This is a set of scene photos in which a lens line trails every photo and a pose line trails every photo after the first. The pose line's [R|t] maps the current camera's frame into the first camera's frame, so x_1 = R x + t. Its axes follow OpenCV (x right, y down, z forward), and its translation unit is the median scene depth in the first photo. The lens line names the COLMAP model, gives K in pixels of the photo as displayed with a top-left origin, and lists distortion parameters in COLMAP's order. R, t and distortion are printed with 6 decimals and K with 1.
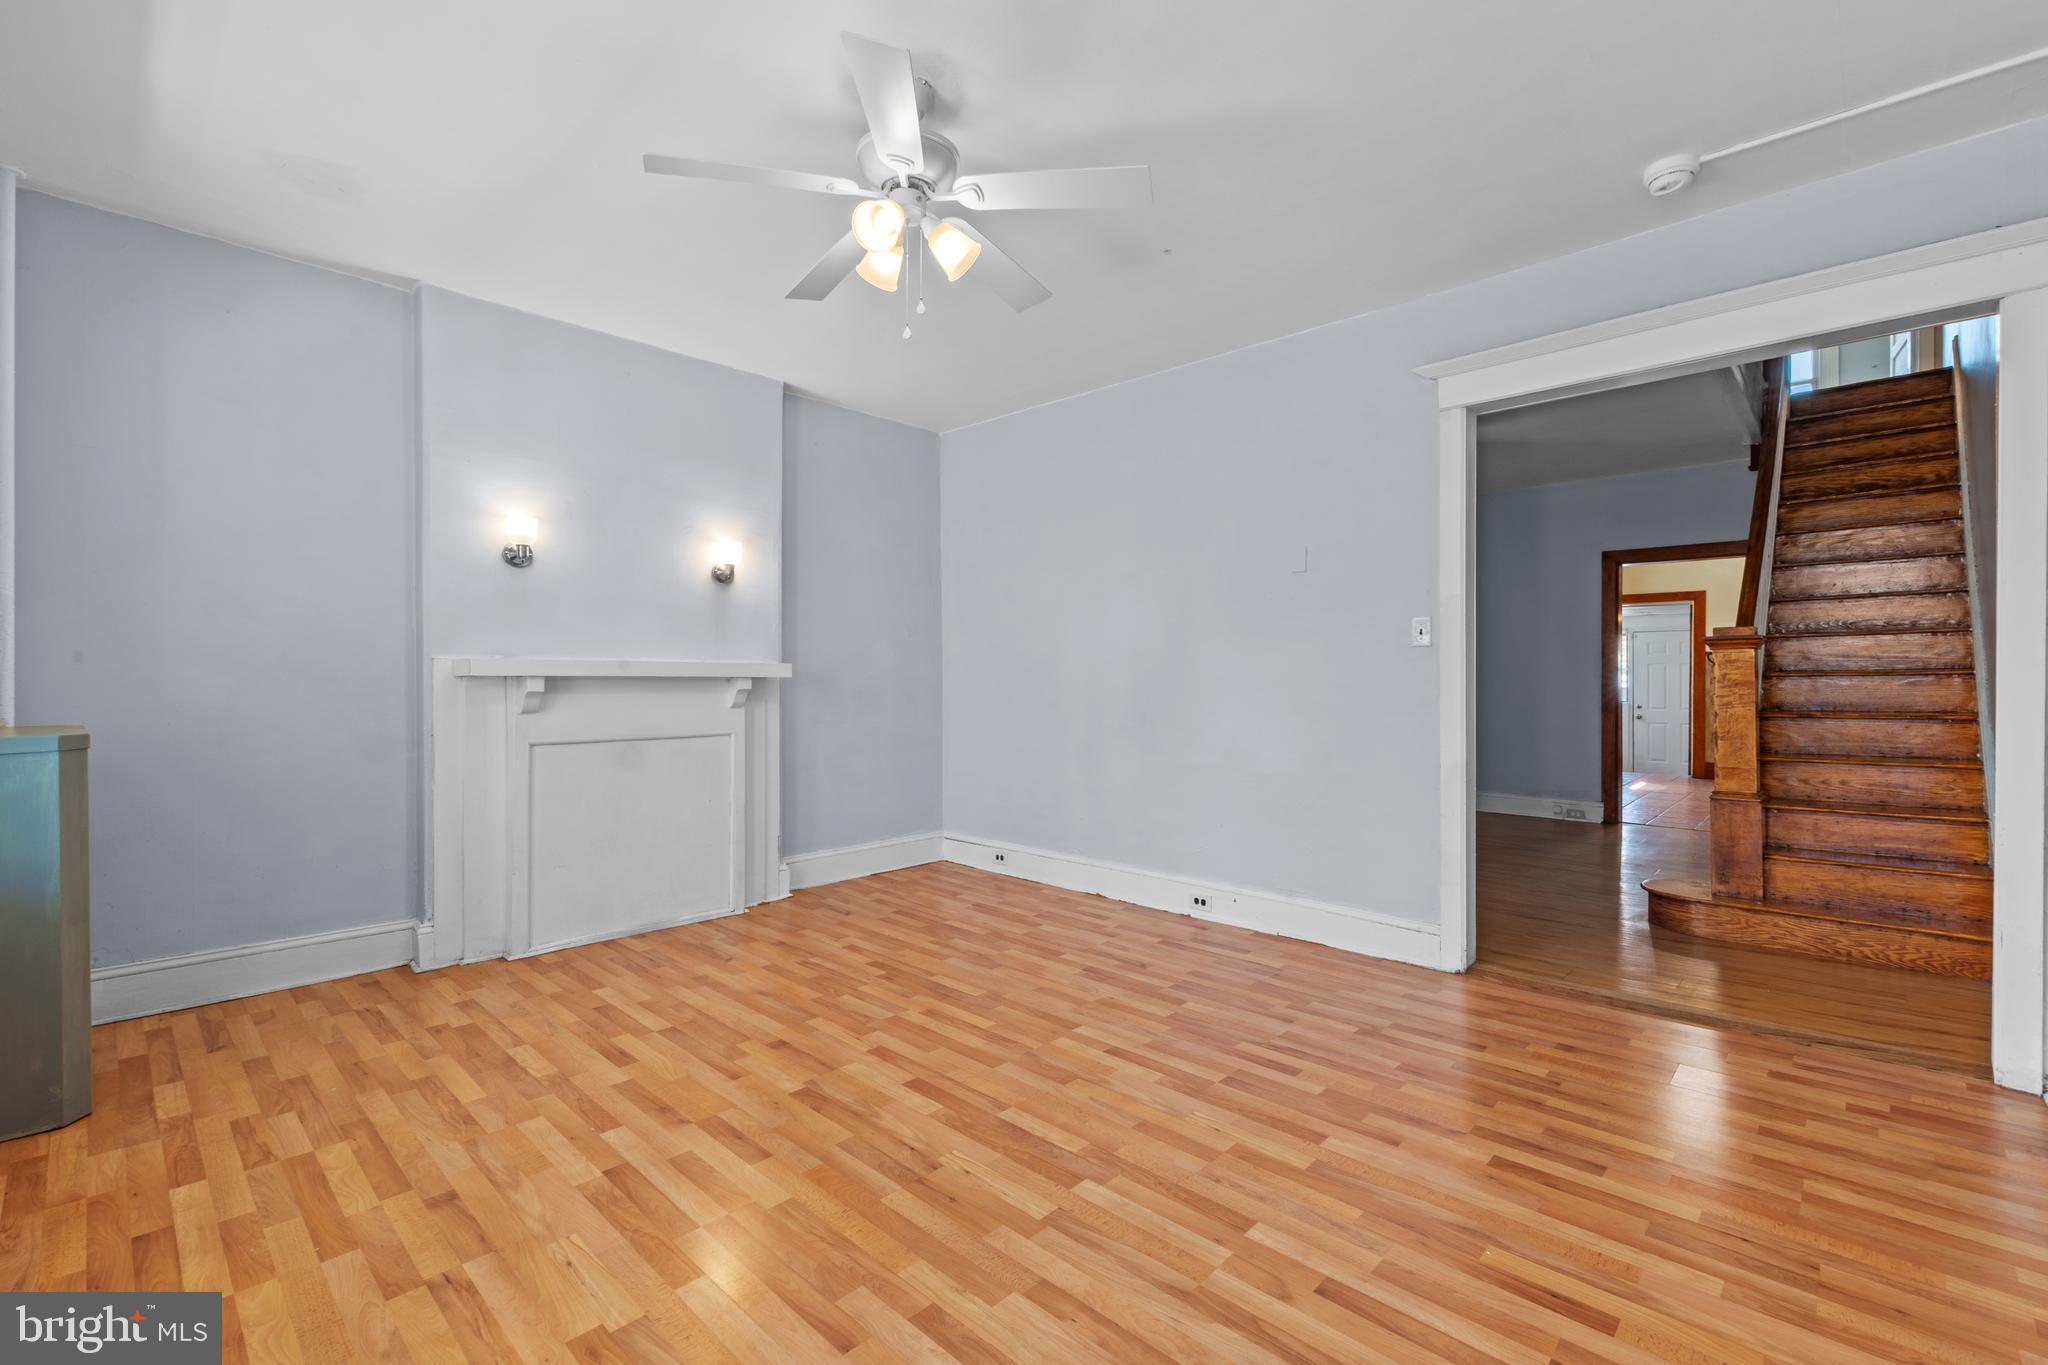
lens RADIAL K [[938.0, 0, 1018.1], [0, 938.0, 679.8], [0, 0, 1]] dist [0.001456, 0.000186]
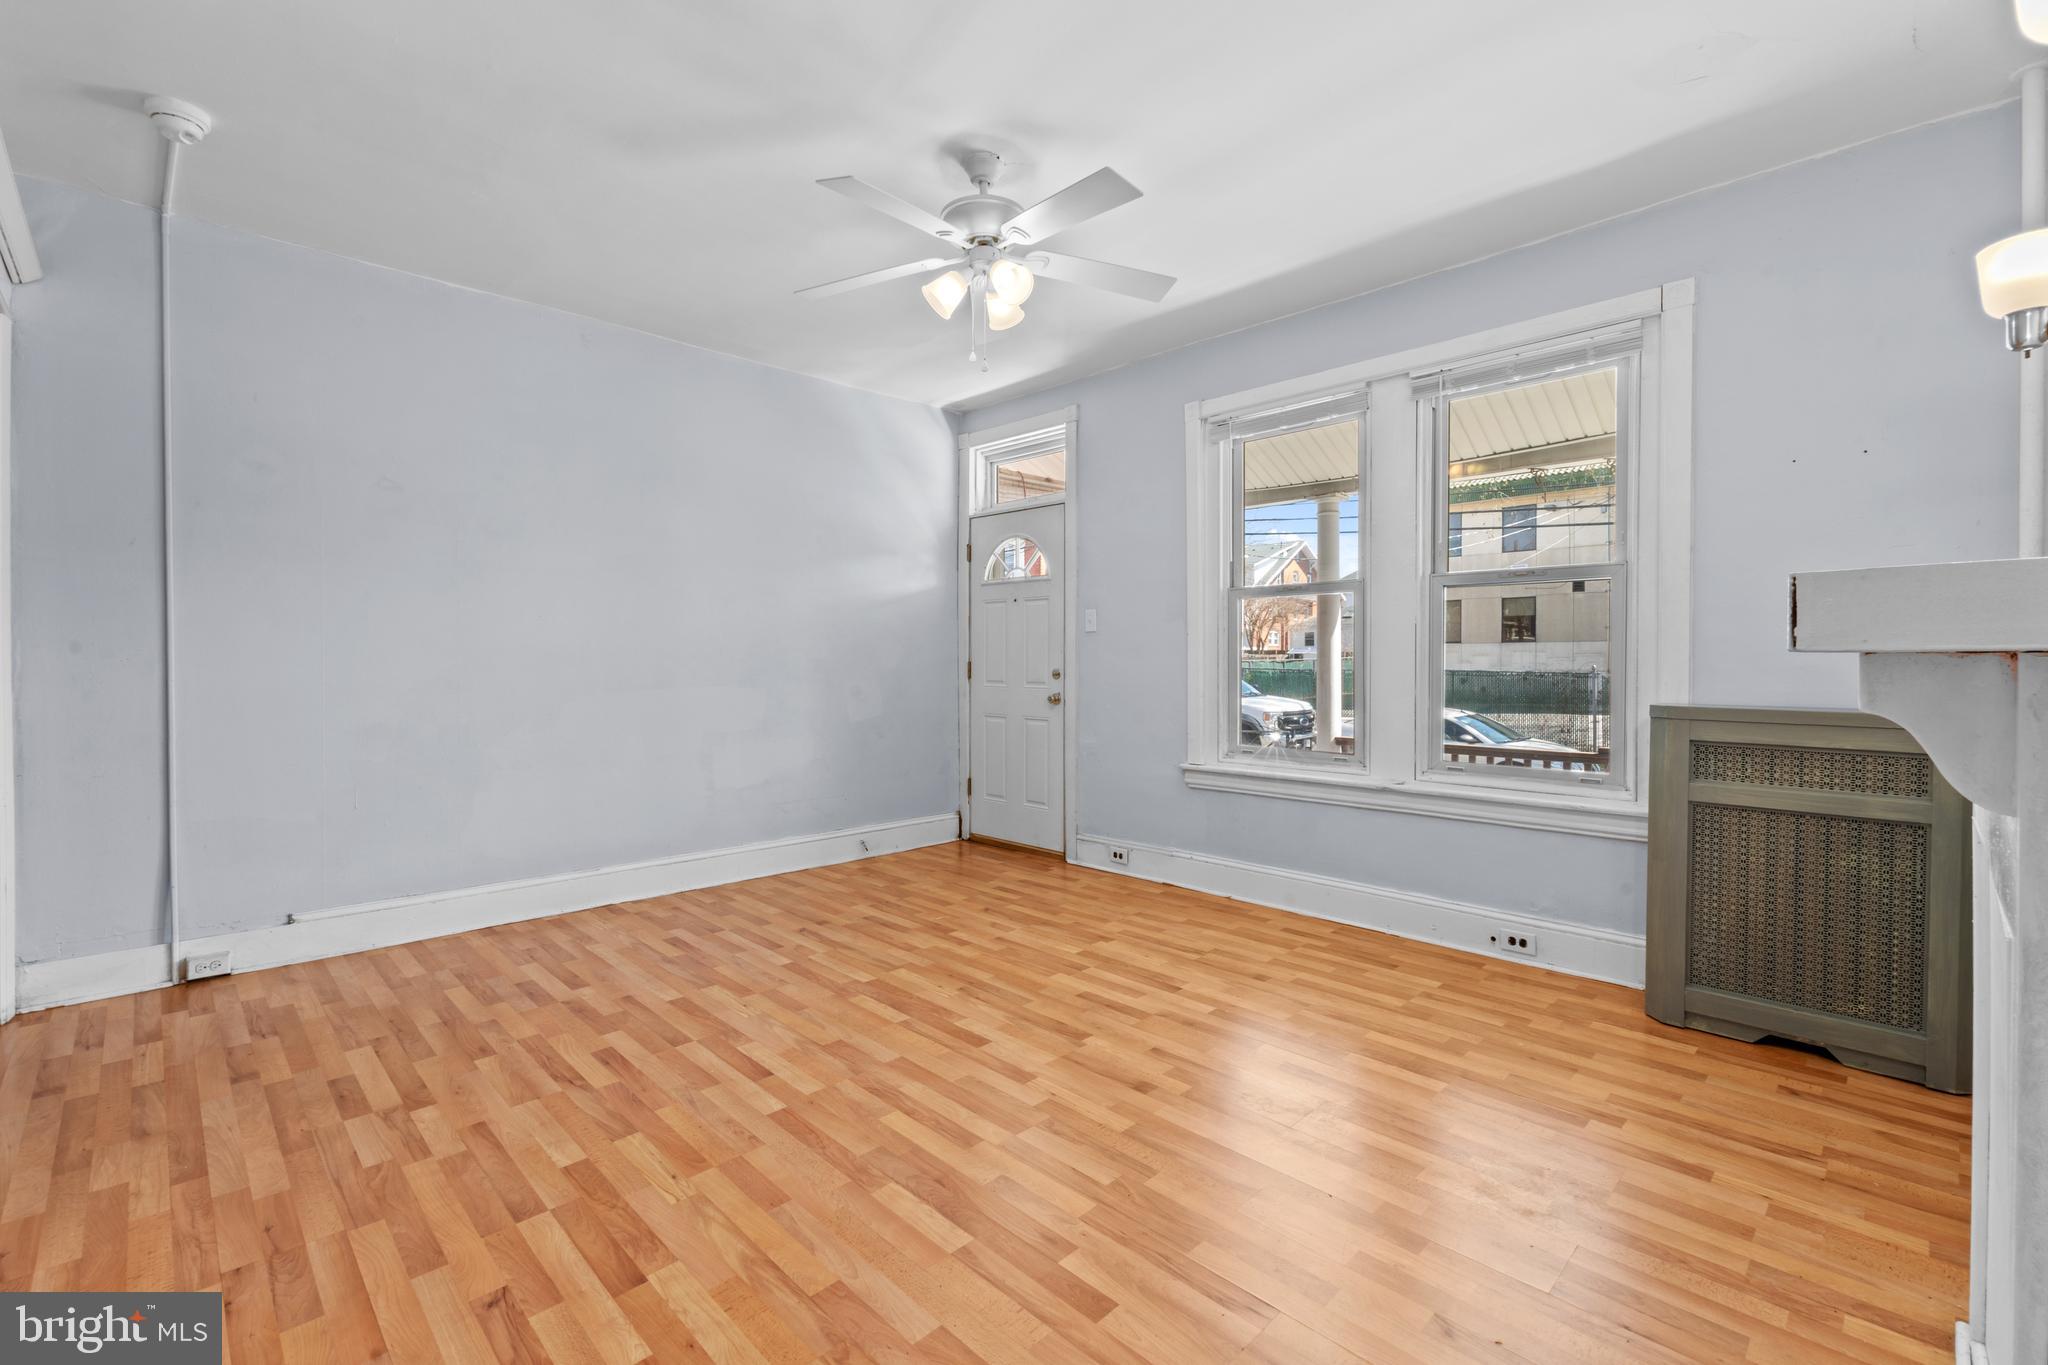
lens RADIAL K [[889.9, 0, 1030.3], [0, 889.9, 675.1], [0, 0, 1]] dist [0.000544, -0.000116]
pose [[-0.999912, -0.001842, 0.013162, -0.177014], [-0.001618, 0.999853, 0.017045, -0.001966], [-0.013192, 0.017022, -0.999768, 1.968575]]
